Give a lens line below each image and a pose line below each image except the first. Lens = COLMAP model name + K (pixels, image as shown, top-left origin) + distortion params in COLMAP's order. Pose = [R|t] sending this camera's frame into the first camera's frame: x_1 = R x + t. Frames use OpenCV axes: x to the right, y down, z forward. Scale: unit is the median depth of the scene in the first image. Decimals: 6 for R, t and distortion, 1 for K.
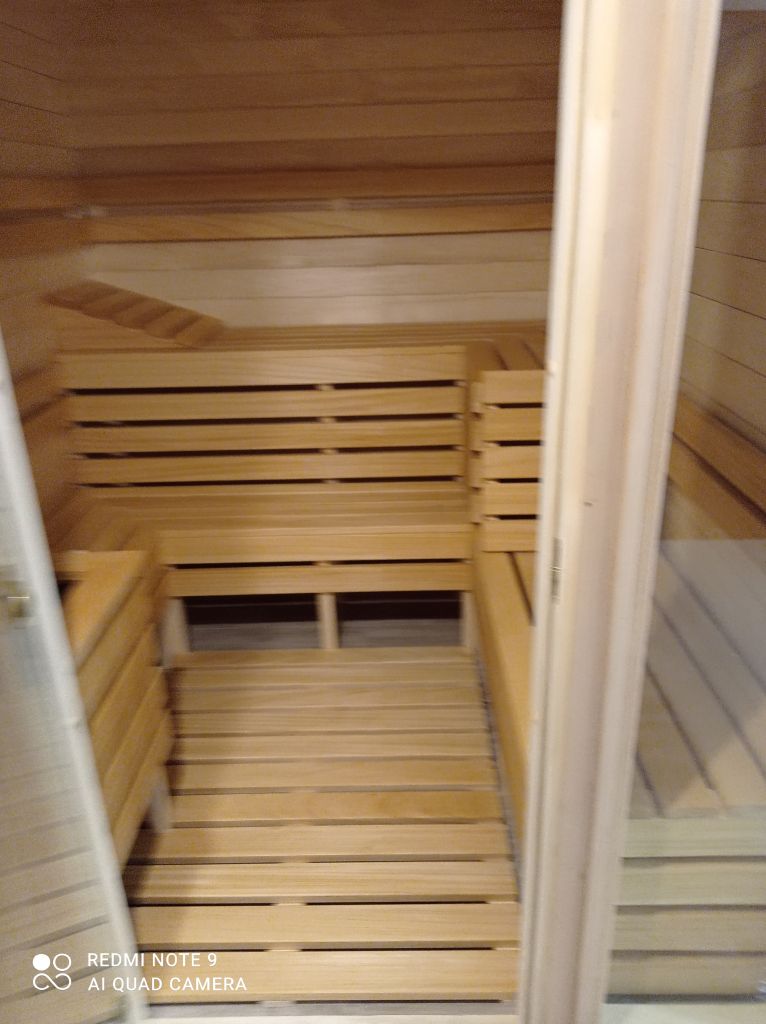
lens RADIAL K [[840.2, 0, 373.8], [0, 840.2, 520.9], [0, 0, 1]] dist [-0.007162, -0.011058]
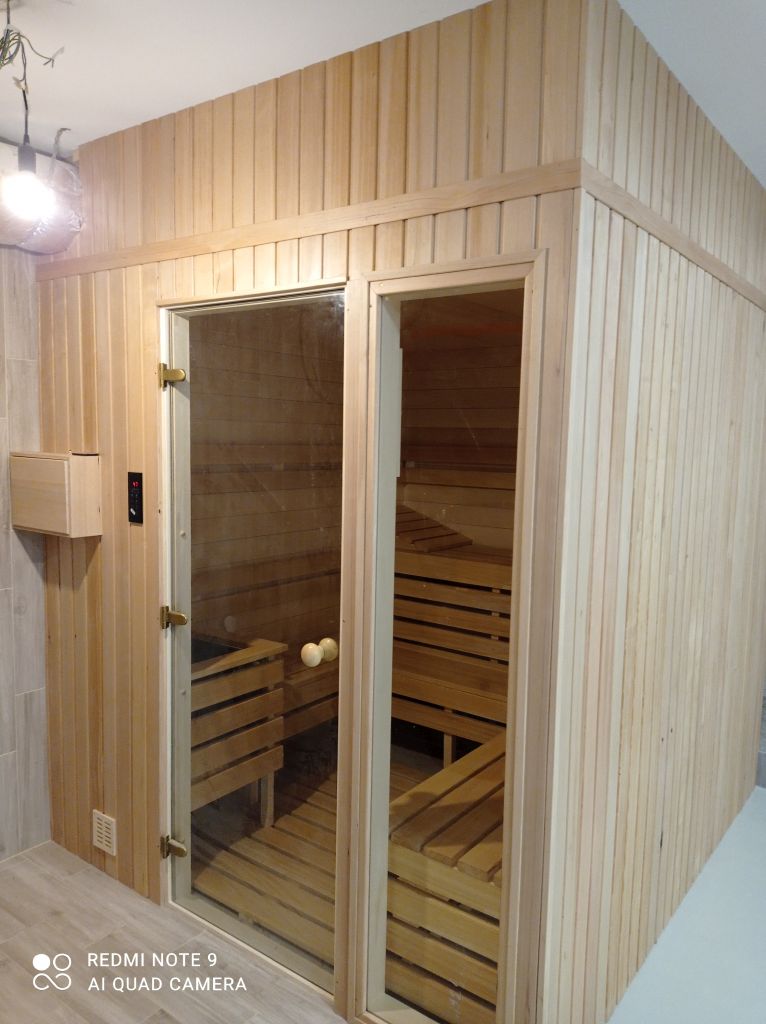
lens RADIAL K [[768.8, 0, 388.8], [0, 768.8, 506.4], [0, 0, 1]] dist [0.023908, -0.028891]
pose [[0.798624, 0.092845, -0.594625, 0.550181], [-0.266355, 0.940524, -0.210880, 0.026775], [0.539680, 0.326795, 0.775855, -0.137679]]
